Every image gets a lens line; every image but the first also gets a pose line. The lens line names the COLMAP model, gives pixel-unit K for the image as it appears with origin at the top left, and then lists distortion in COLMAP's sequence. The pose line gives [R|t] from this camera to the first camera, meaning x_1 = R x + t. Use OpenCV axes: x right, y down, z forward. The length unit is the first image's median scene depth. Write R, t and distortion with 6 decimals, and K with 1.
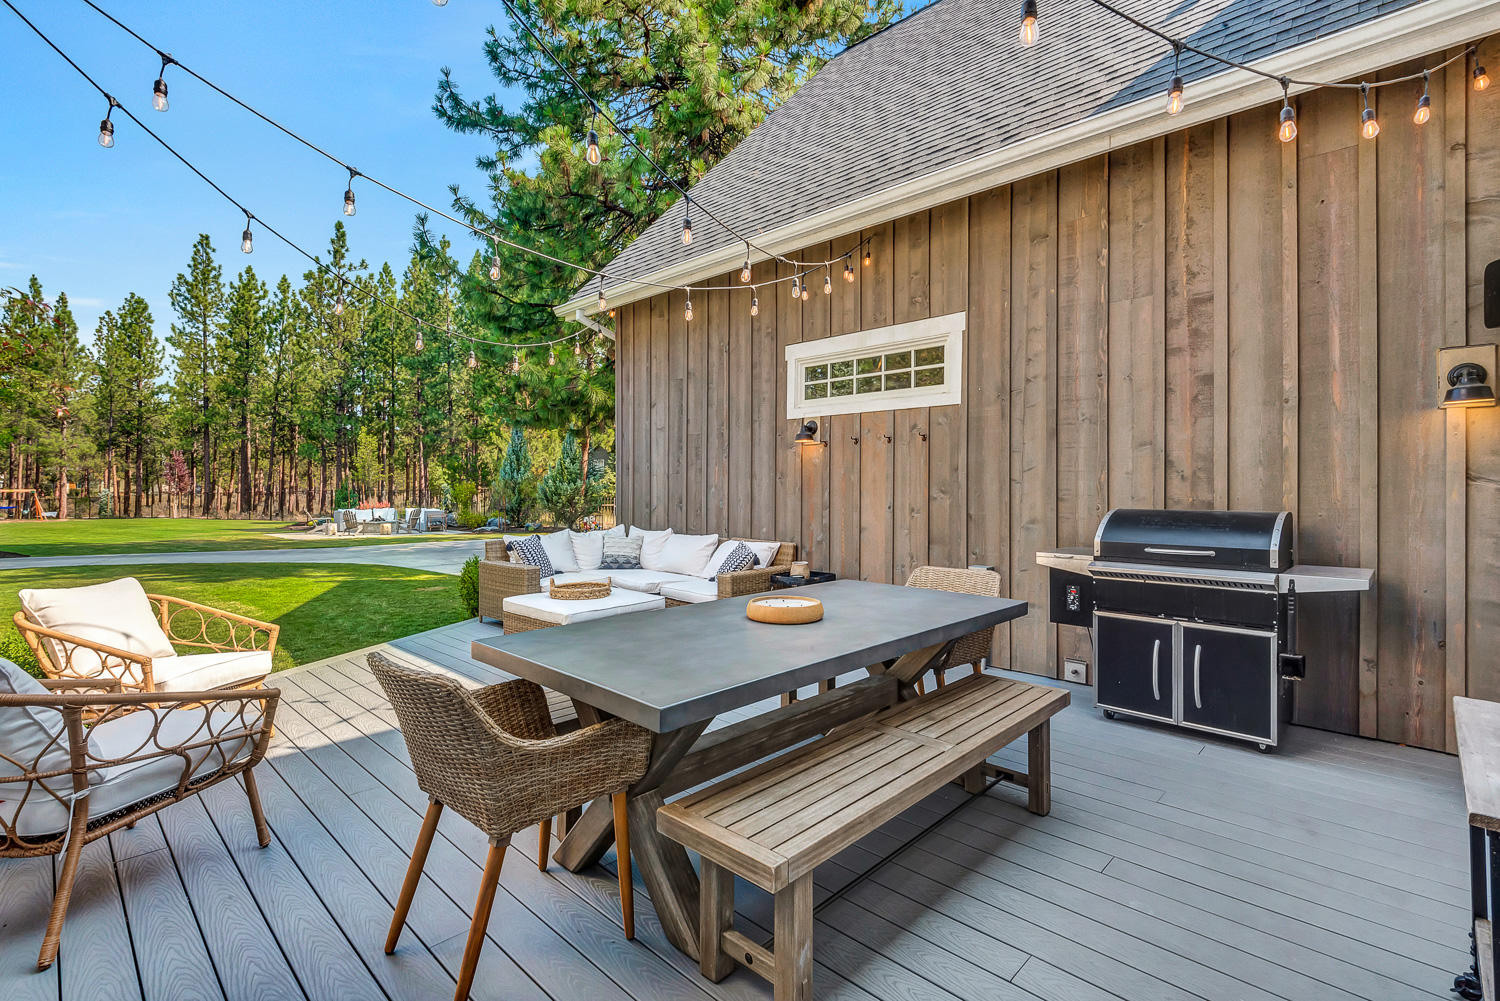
lens RADIAL K [[687.8, 0, 763.6], [0, 687.8, 492.8], [0, 0, 1]] dist [0.000030, 0.000067]
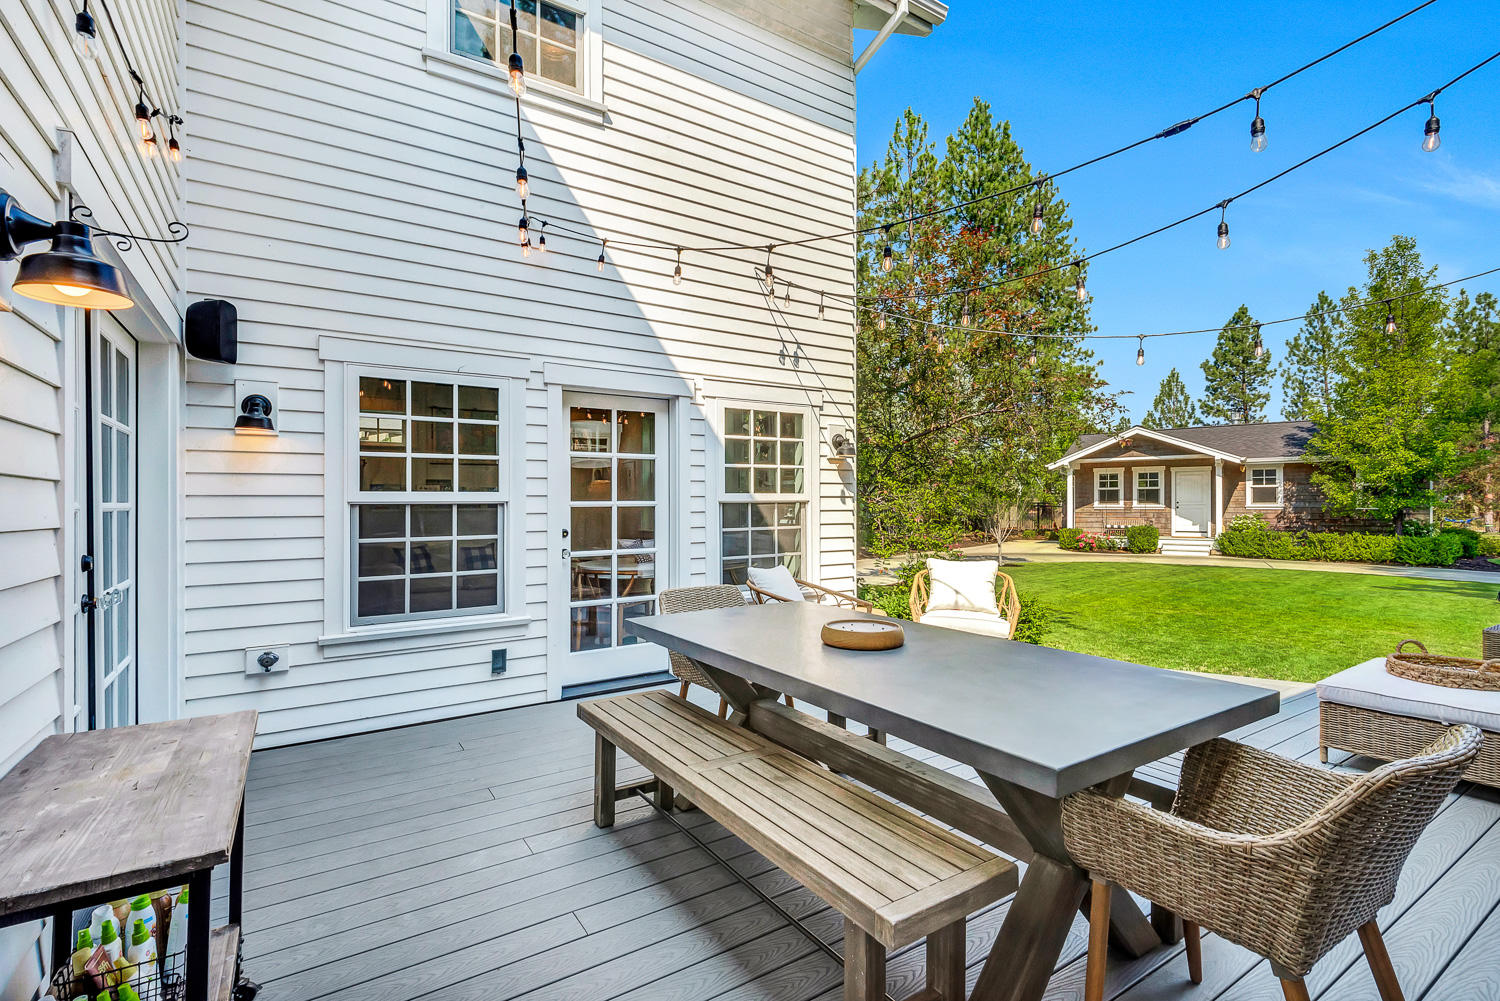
lens RADIAL K [[687.8, 0, 760.0], [0, 687.8, 506.1], [0, 0, 1]] dist [0.000030, 0.000067]
pose [[-0.236495, -0.016024, -0.971500, 1.163989], [-0.008957, 0.999857, -0.014312, -0.003180], [0.971591, 0.005317, -0.236605, 1.249539]]
